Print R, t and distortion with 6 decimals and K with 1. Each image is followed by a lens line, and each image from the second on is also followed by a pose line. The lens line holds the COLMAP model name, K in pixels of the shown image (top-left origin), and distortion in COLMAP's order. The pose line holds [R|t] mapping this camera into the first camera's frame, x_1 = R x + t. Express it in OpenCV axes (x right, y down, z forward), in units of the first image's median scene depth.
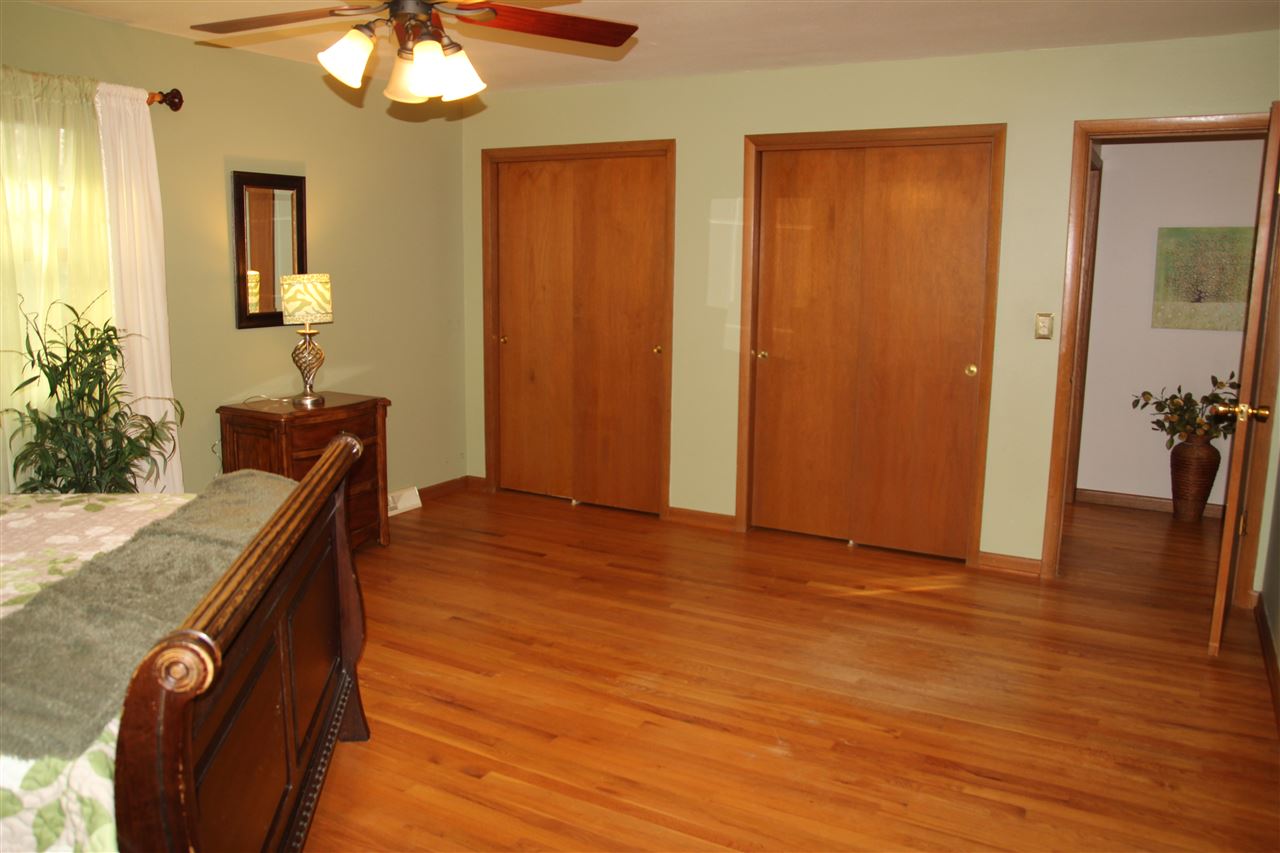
lens RADIAL K [[982.5, 0, 639.7], [0, 982.5, 422.2], [0, 0, 1]] dist [-0.078191, 0.039484]
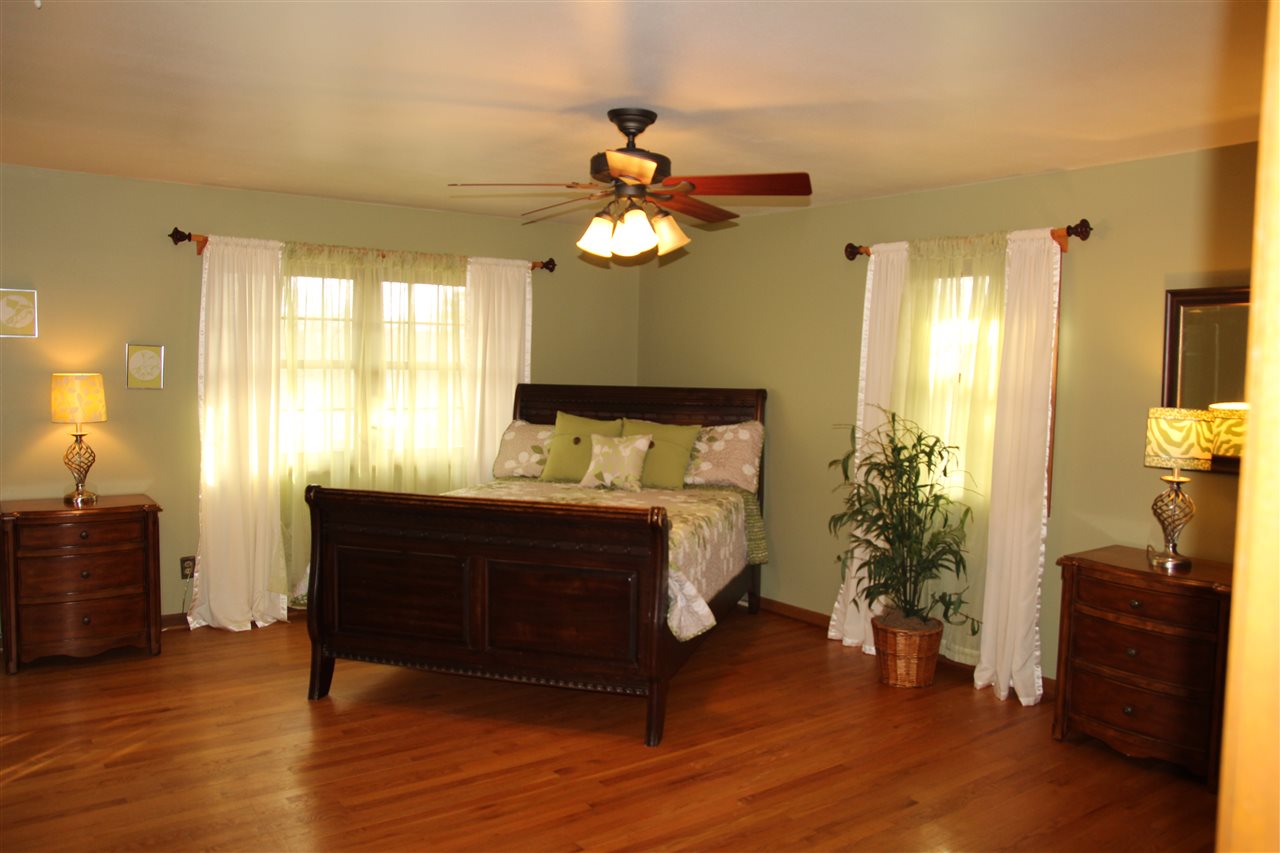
lens RADIAL K [[982.5, 0, 639.1], [0, 982.5, 429.5], [0, 0, 1]] dist [-0.078191, 0.039484]
pose [[-0.404520, 0.034063, -0.913895, 0.697534], [-0.182740, 0.976142, 0.117270, -0.178940], [0.896086, 0.214443, -0.388644, 1.112914]]
